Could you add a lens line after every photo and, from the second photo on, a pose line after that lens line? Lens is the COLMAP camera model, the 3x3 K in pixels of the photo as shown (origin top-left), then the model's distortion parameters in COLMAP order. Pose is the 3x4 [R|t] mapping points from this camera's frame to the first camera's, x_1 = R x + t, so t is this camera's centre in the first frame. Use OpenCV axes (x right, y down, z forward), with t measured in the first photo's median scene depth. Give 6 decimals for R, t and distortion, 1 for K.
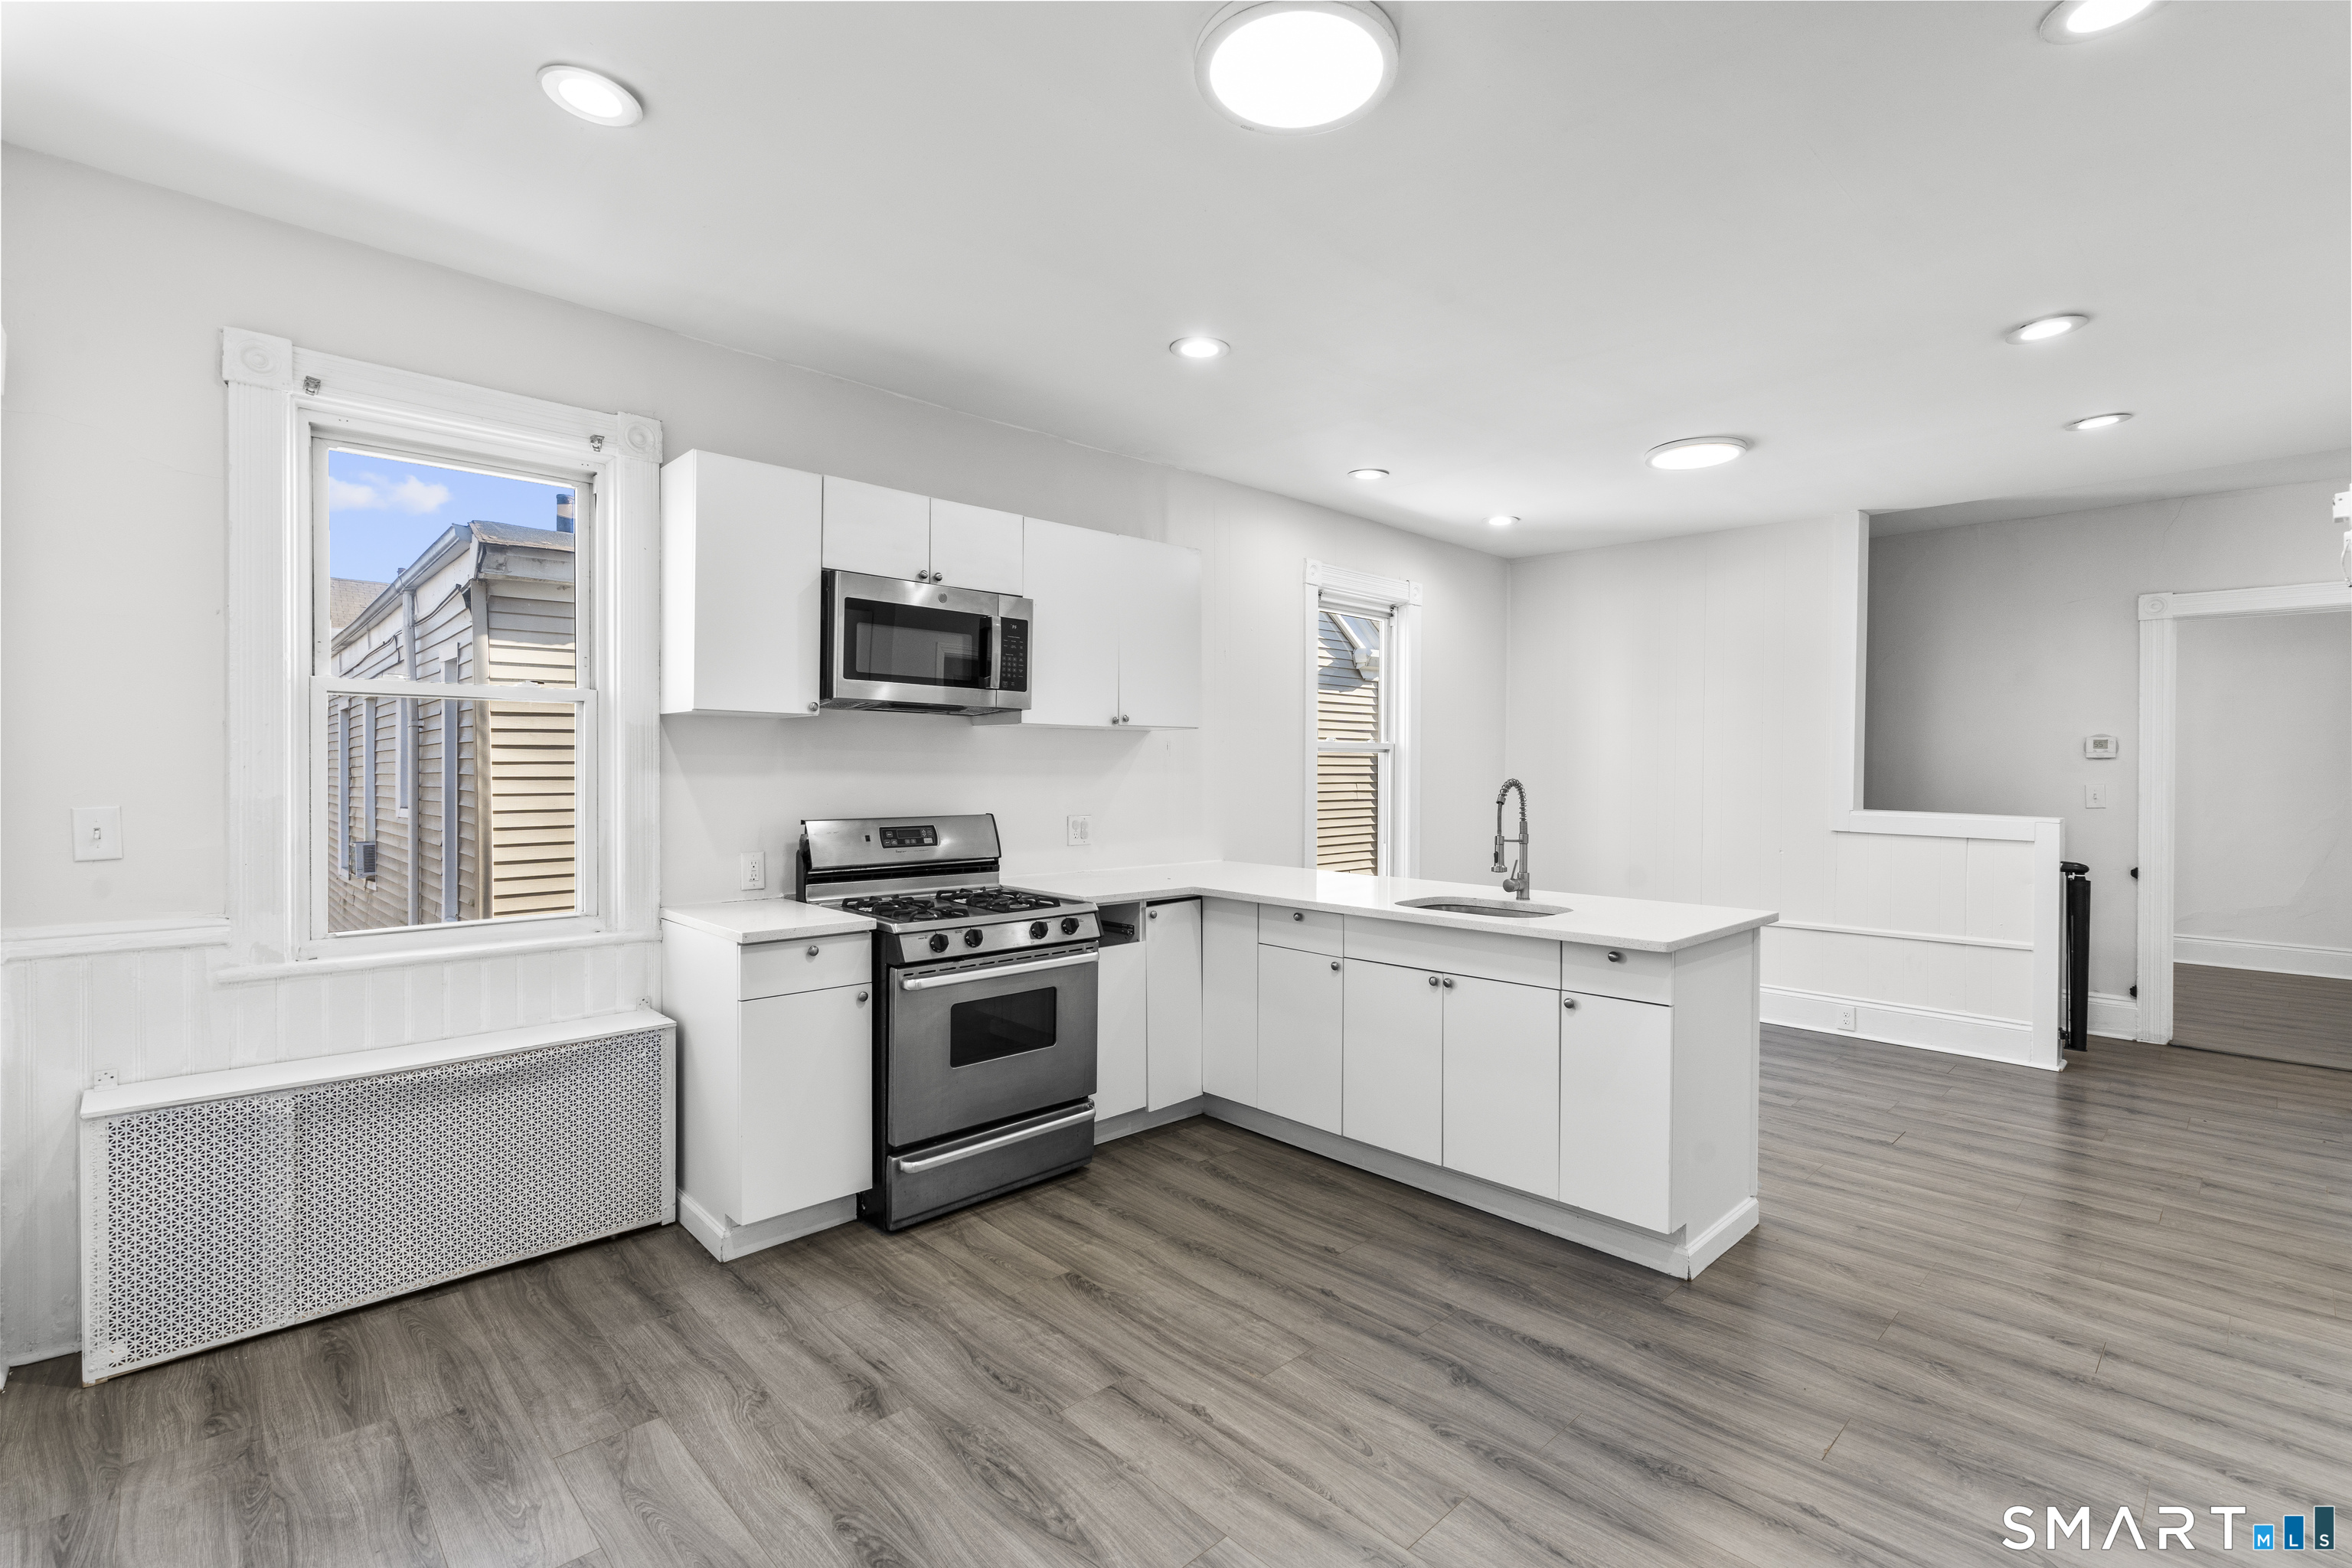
lens RADIAL K [[1060.7, 0, 1176.8], [0, 1060.7, 772.9], [0, 0, 1]] dist [-0.007379, 0.004189]
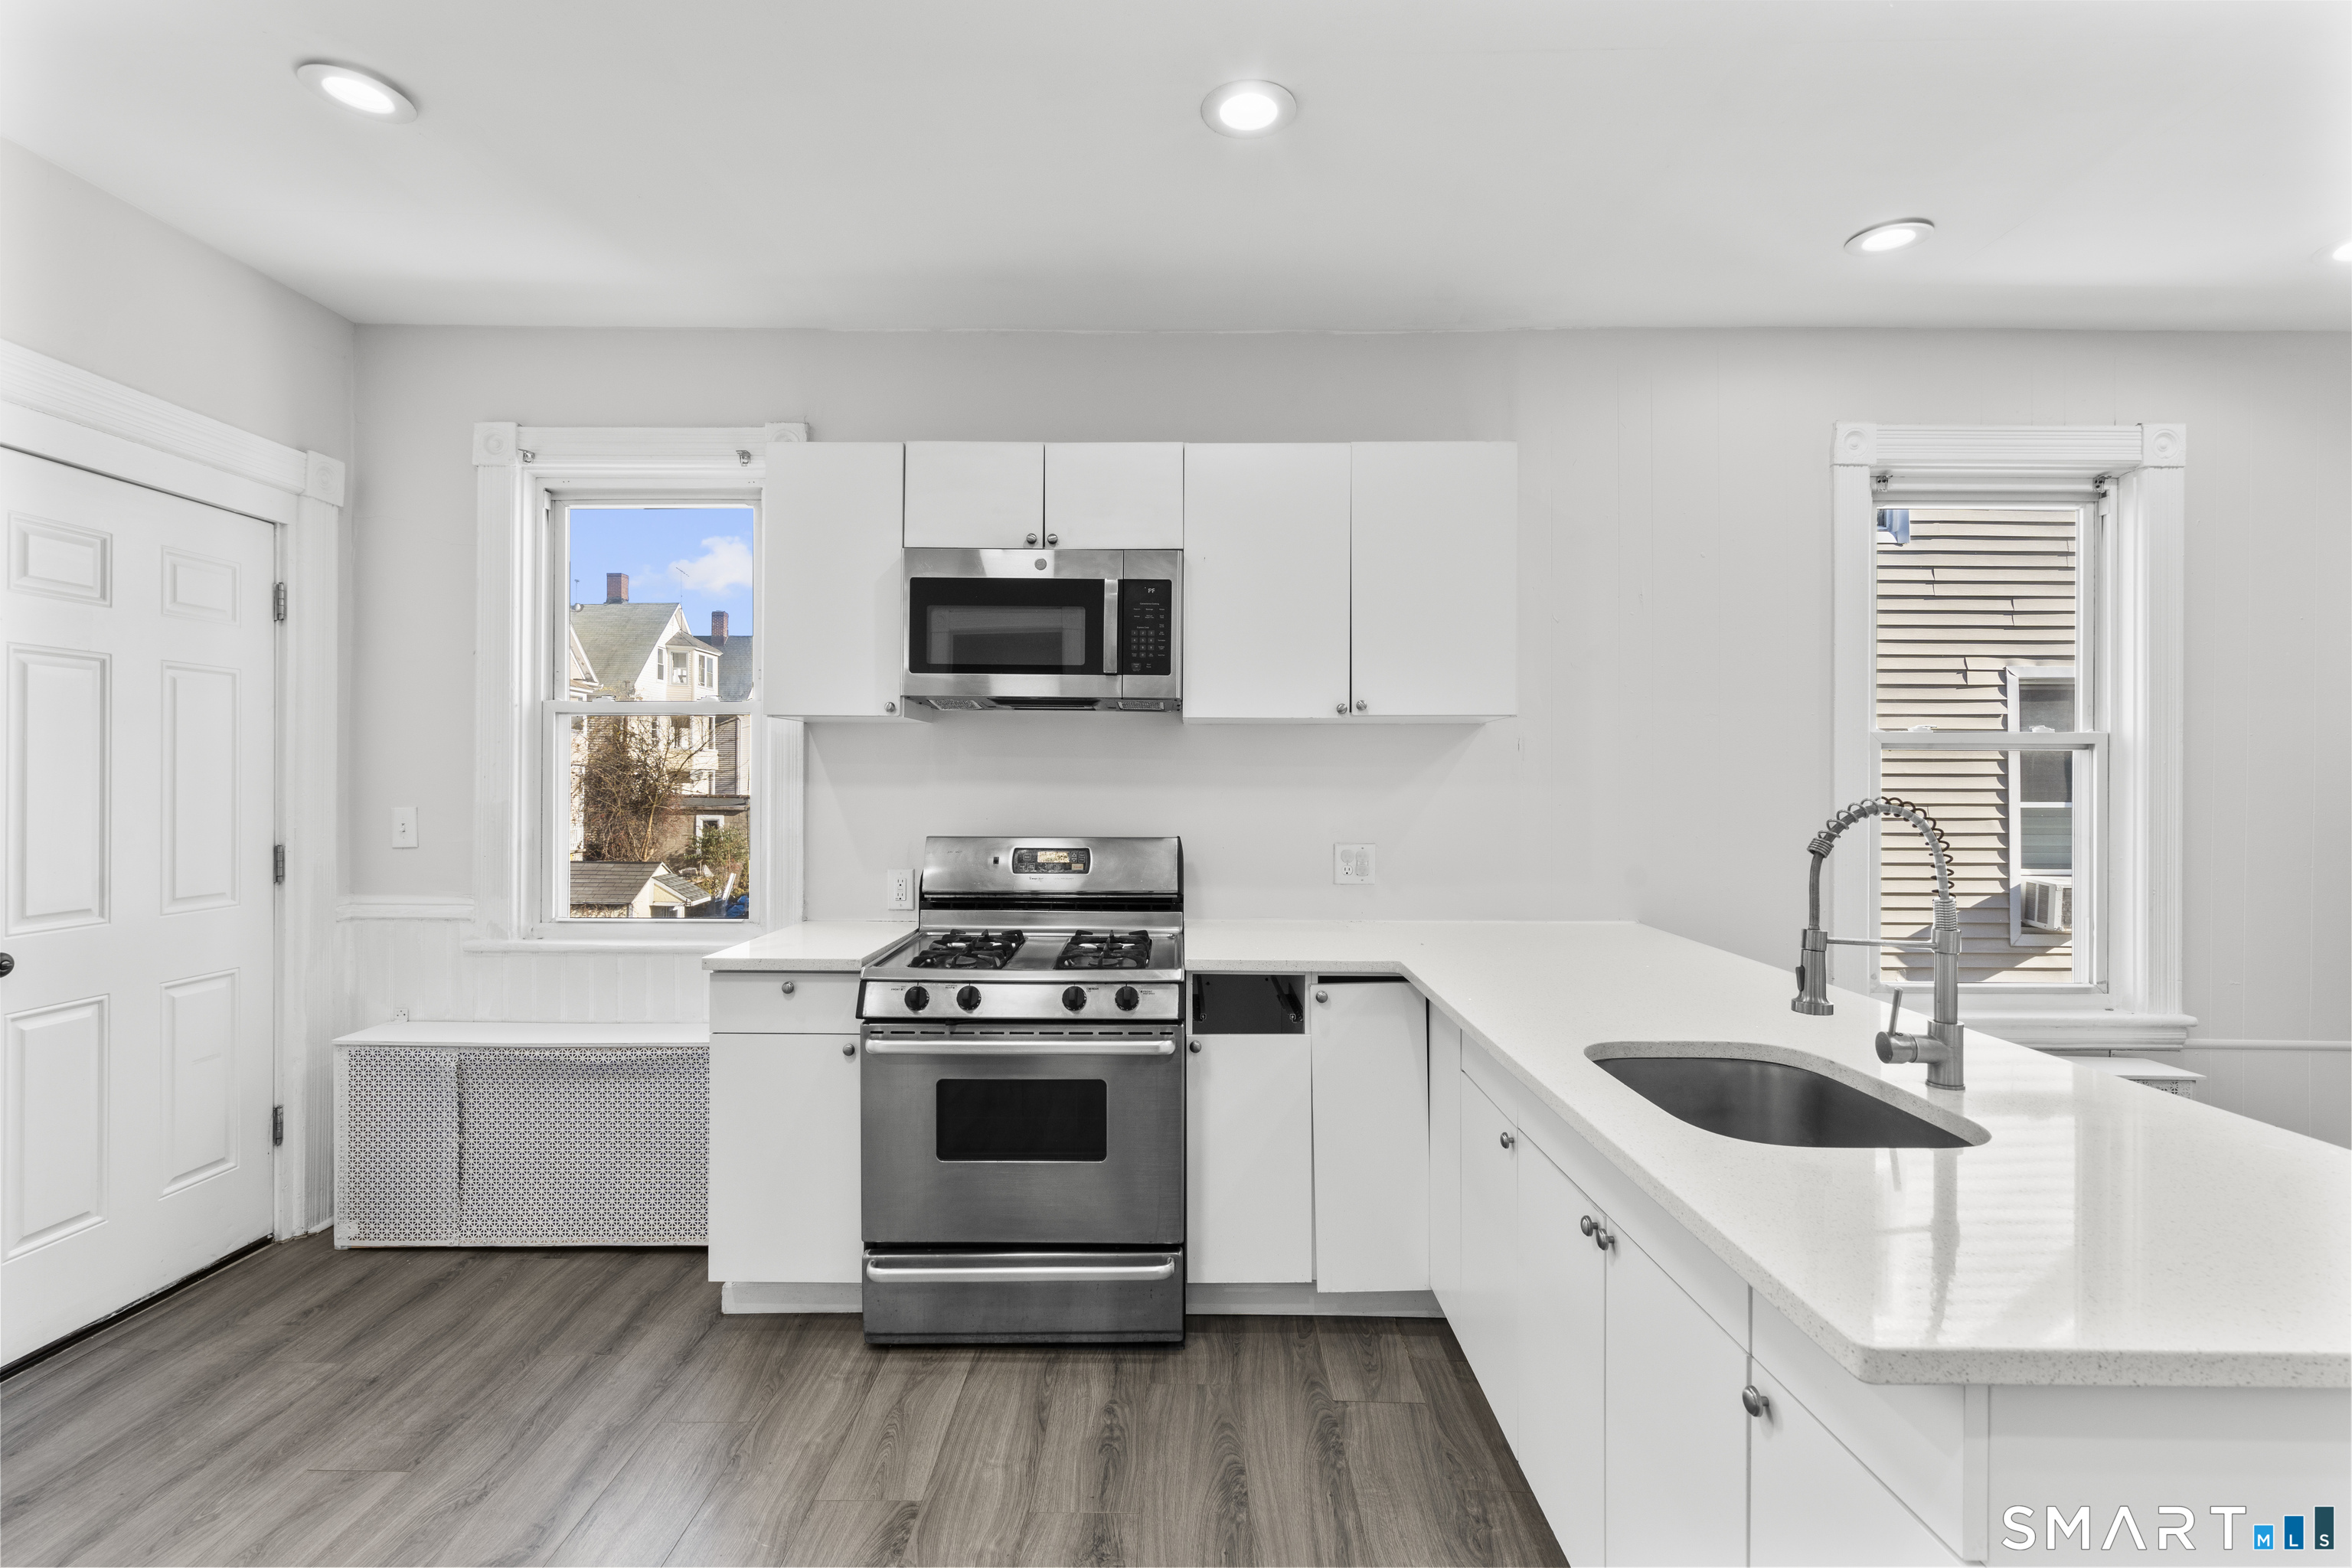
lens RADIAL K [[1060.7, 0, 1179.1], [0, 1060.7, 778.3], [0, 0, 1]] dist [-0.007379, 0.004189]
pose [[0.721246, -0.002101, -0.692676, 0.414629], [-0.003575, 0.999971, -0.006755, 0.001211], [0.692670, 0.007349, 0.721218, 0.507125]]
